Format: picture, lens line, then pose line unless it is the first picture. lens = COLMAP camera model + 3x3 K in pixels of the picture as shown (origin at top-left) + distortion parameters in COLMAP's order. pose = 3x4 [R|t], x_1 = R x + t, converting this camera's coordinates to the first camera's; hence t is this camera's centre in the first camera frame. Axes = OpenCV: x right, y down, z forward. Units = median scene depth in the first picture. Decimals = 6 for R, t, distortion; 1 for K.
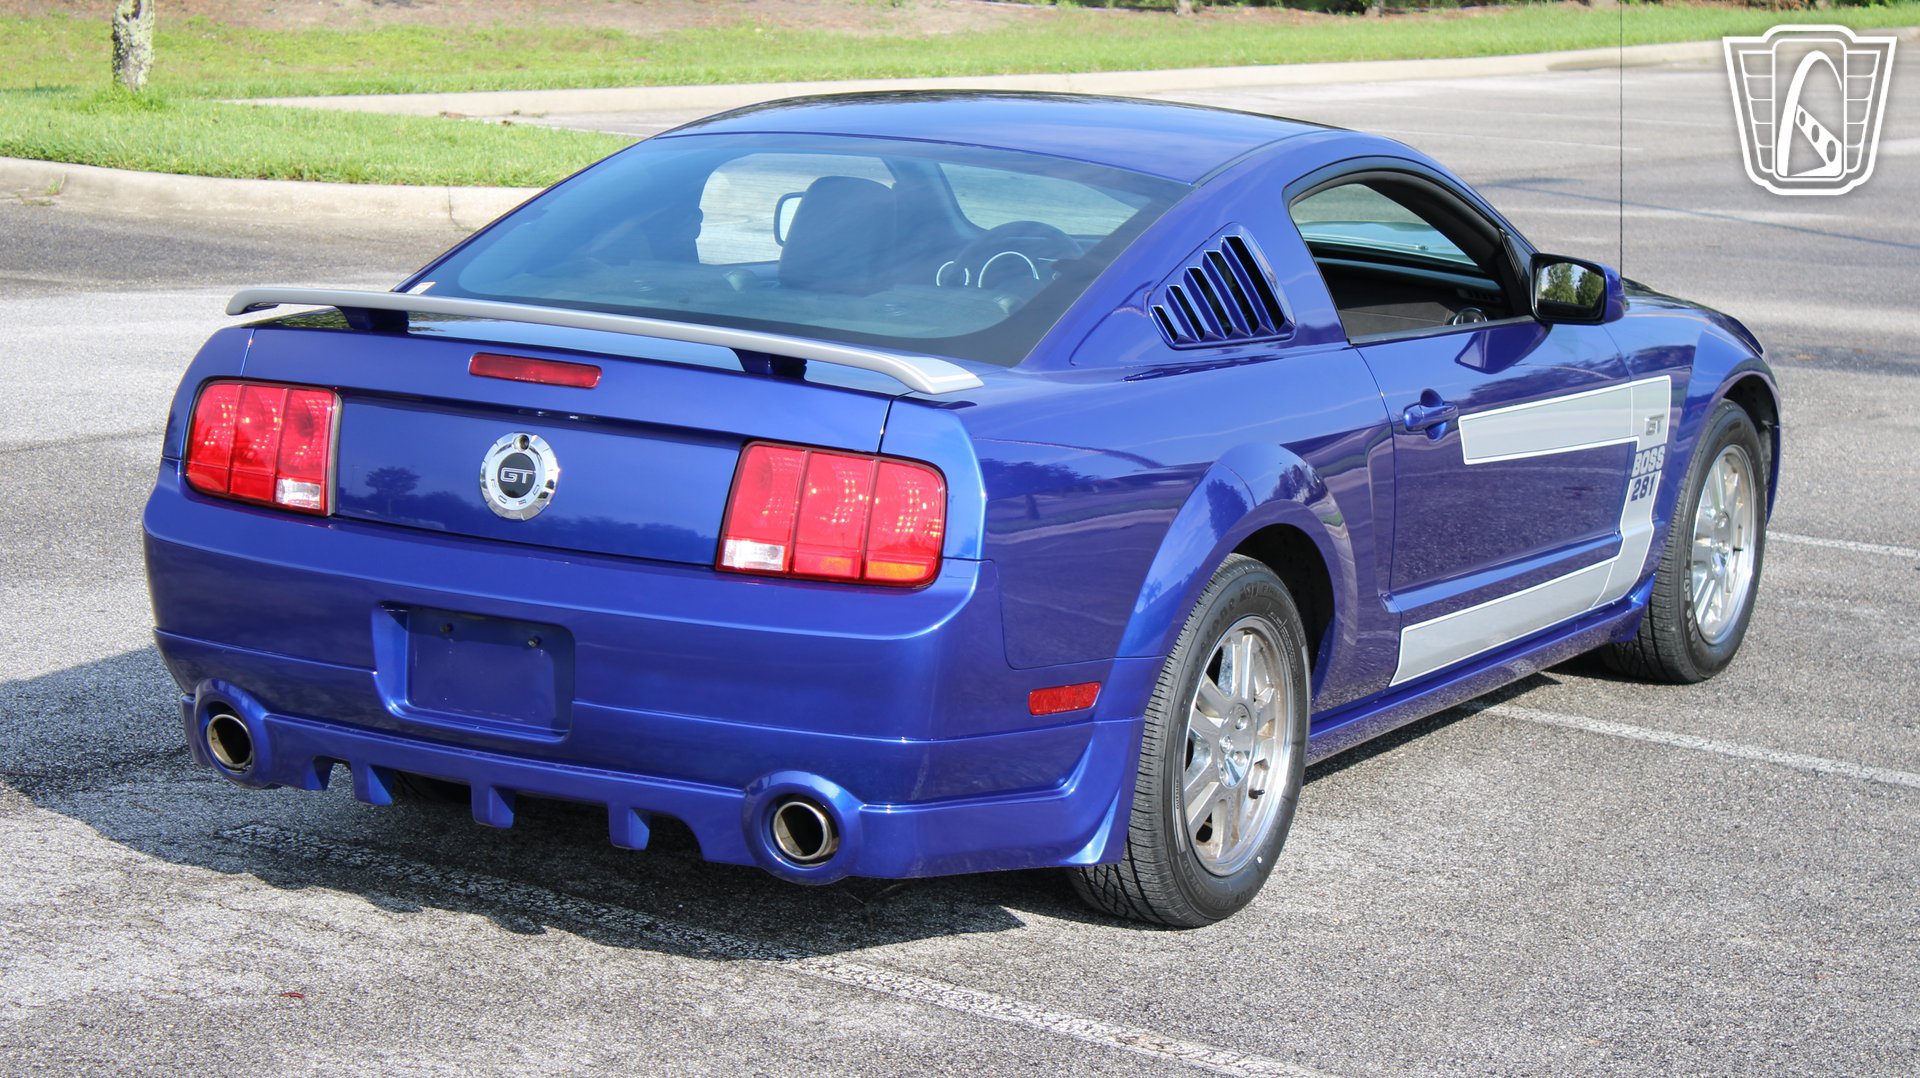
lens RADIAL K [[4228.3, 0, 1184.8], [0, 4228.3, 490.1], [0, 0, 1]] dist [-0.121984, 1.085562]
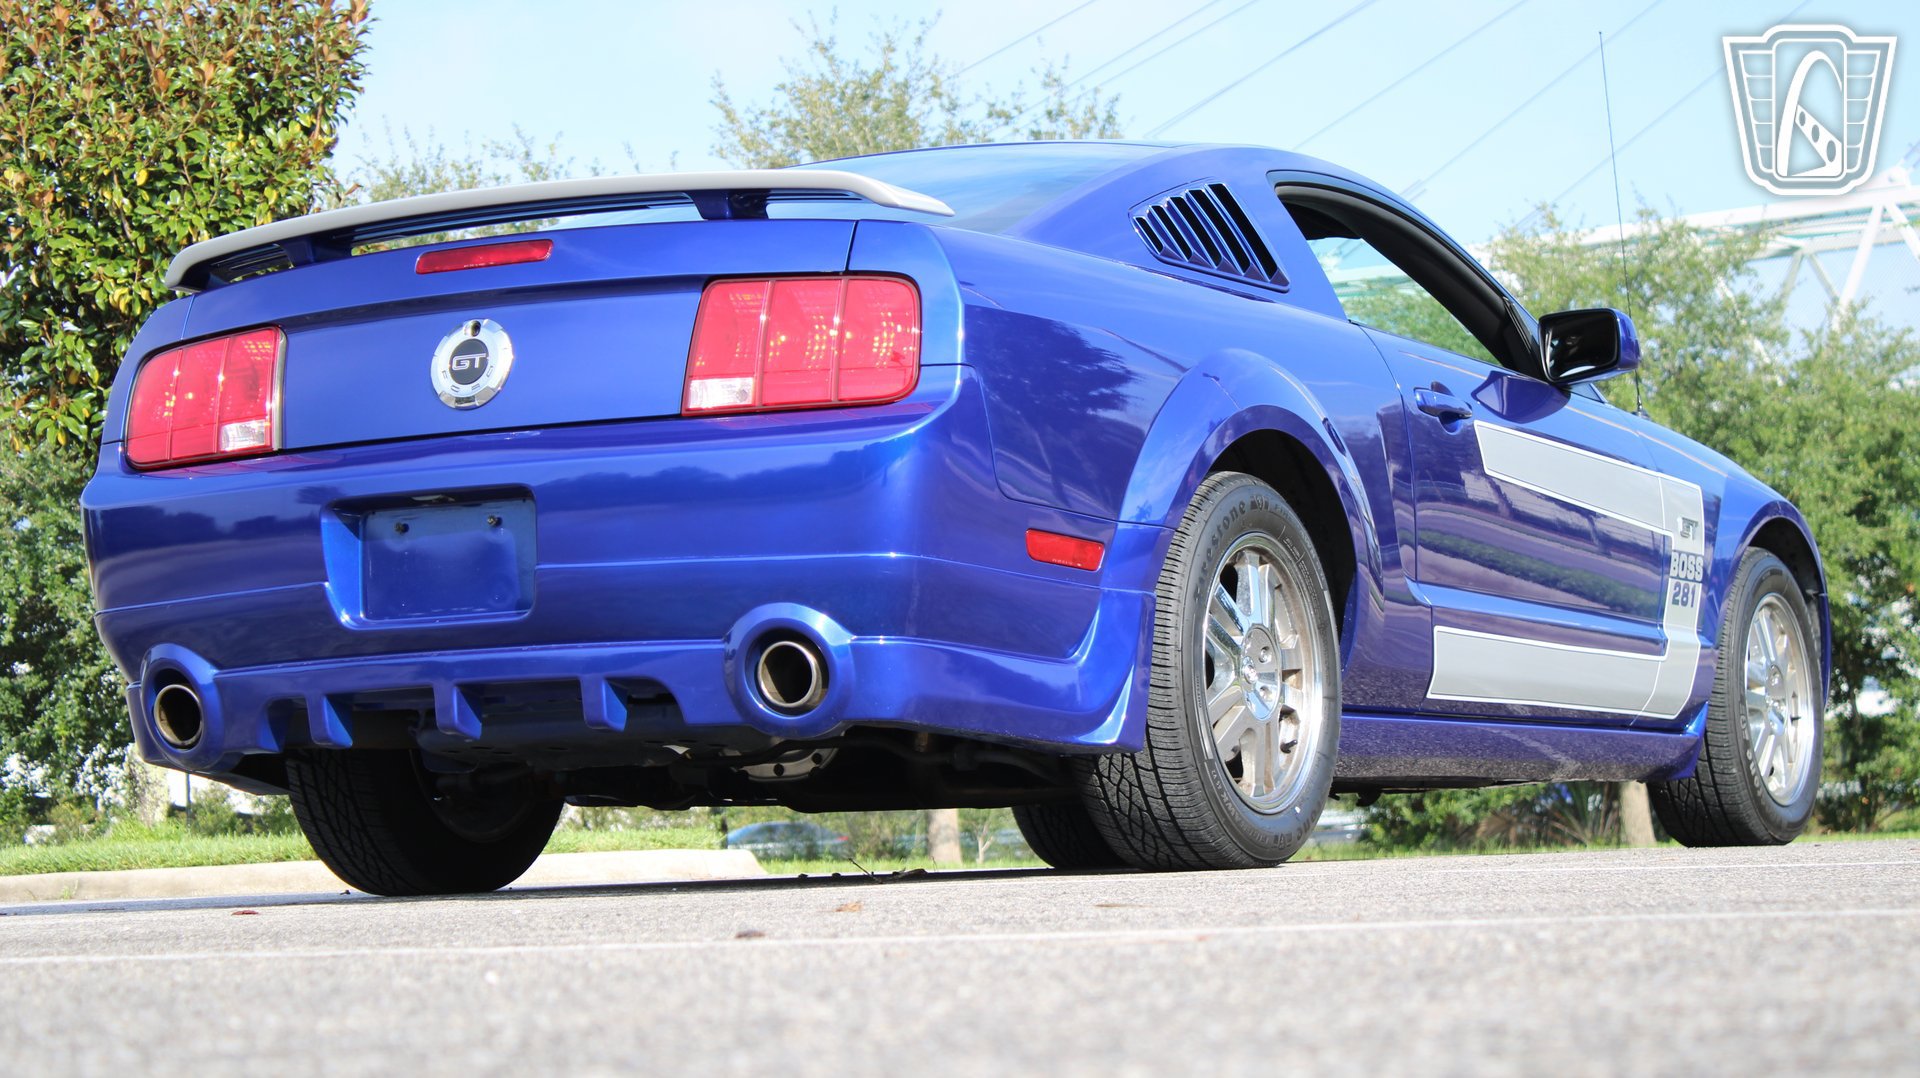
lens RADIAL K [[4228.3, 0, 1184.8], [0, 4228.3, 490.1], [0, 0, 1]] dist [-0.121984, 1.085562]
pose [[0.996599, -0.082376, -0.002283, 0.000926], [0.079492, 0.968270, -0.236926, 0.243970], [0.021727, 0.235938, 0.971525, 0.087718]]
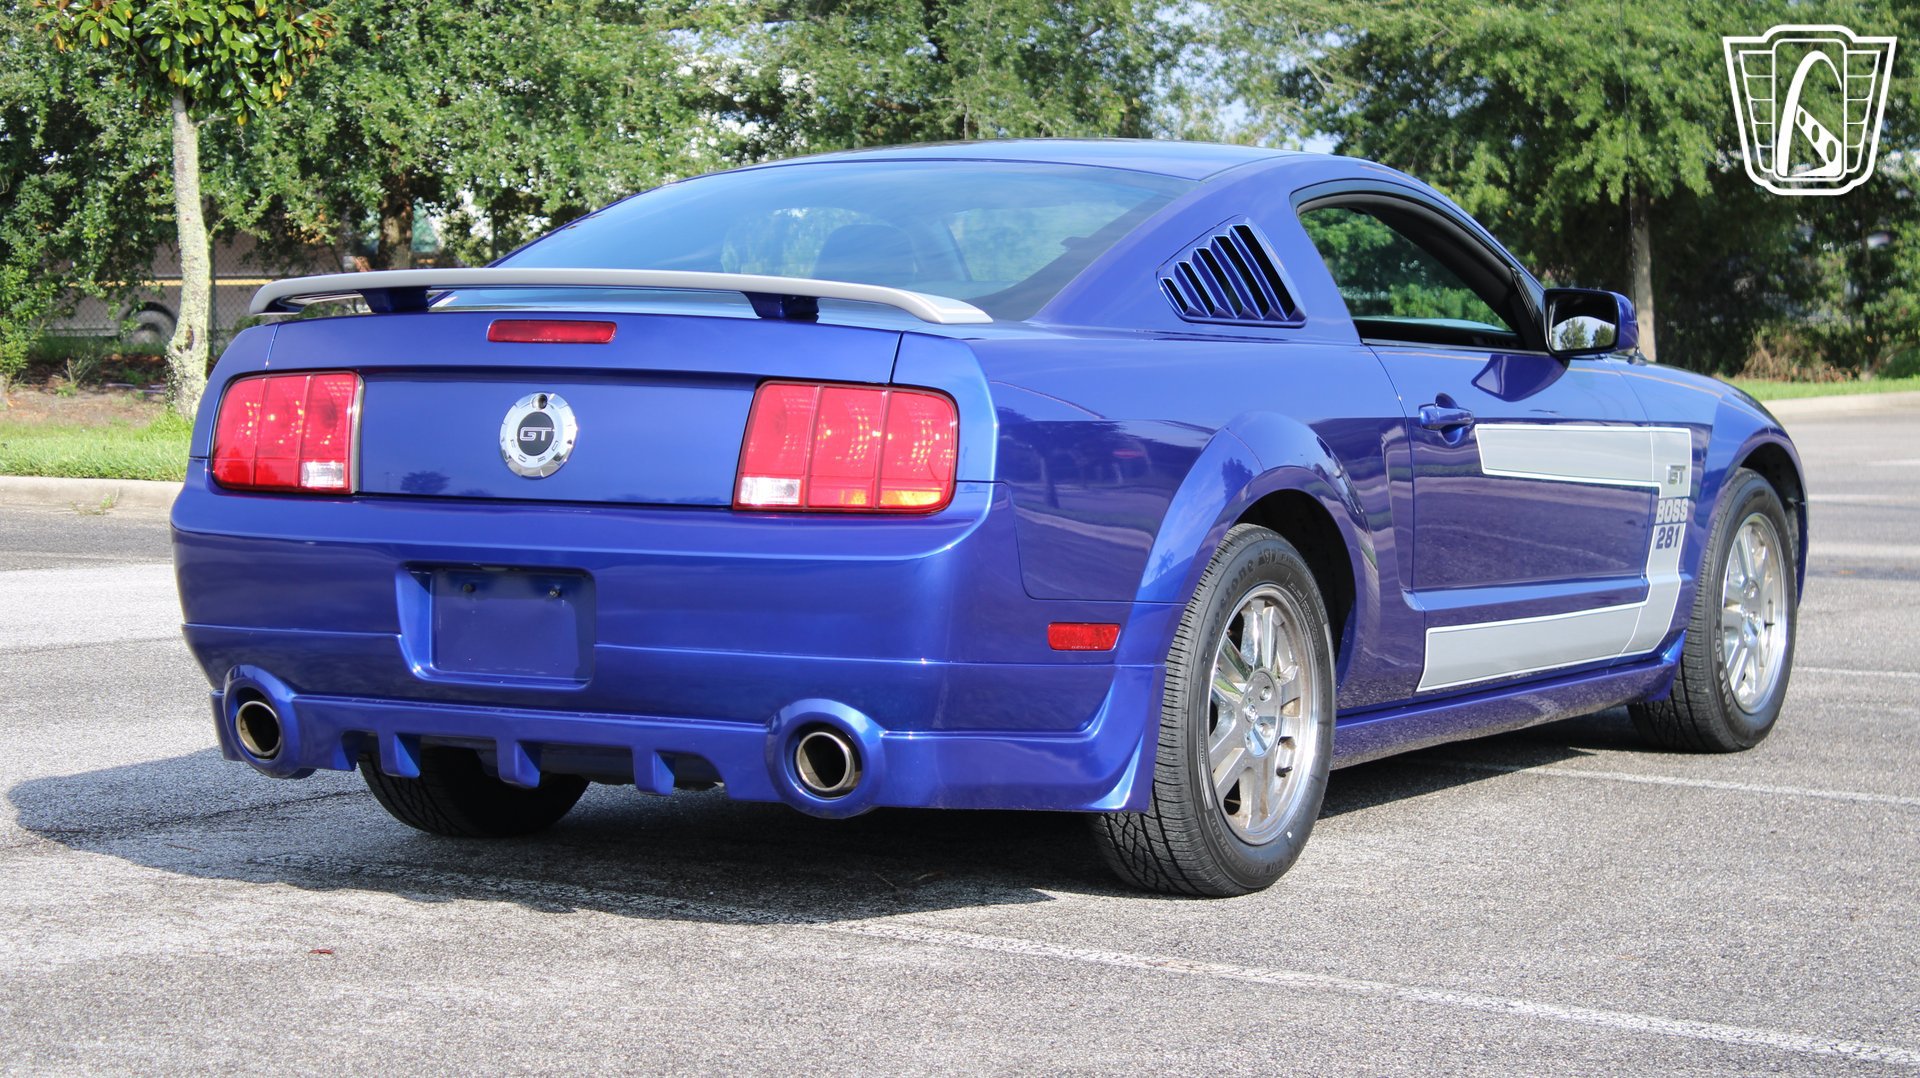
lens RADIAL K [[4228.3, 0, 1184.8], [0, 4228.3, 490.1], [0, 0, 1]] dist [-0.121984, 1.085562]
pose [[0.999208, -0.037401, -0.013617, 0.009864], [0.035735, 0.993627, -0.106901, 0.115832], [0.017529, 0.106329, 0.994176, -0.002121]]
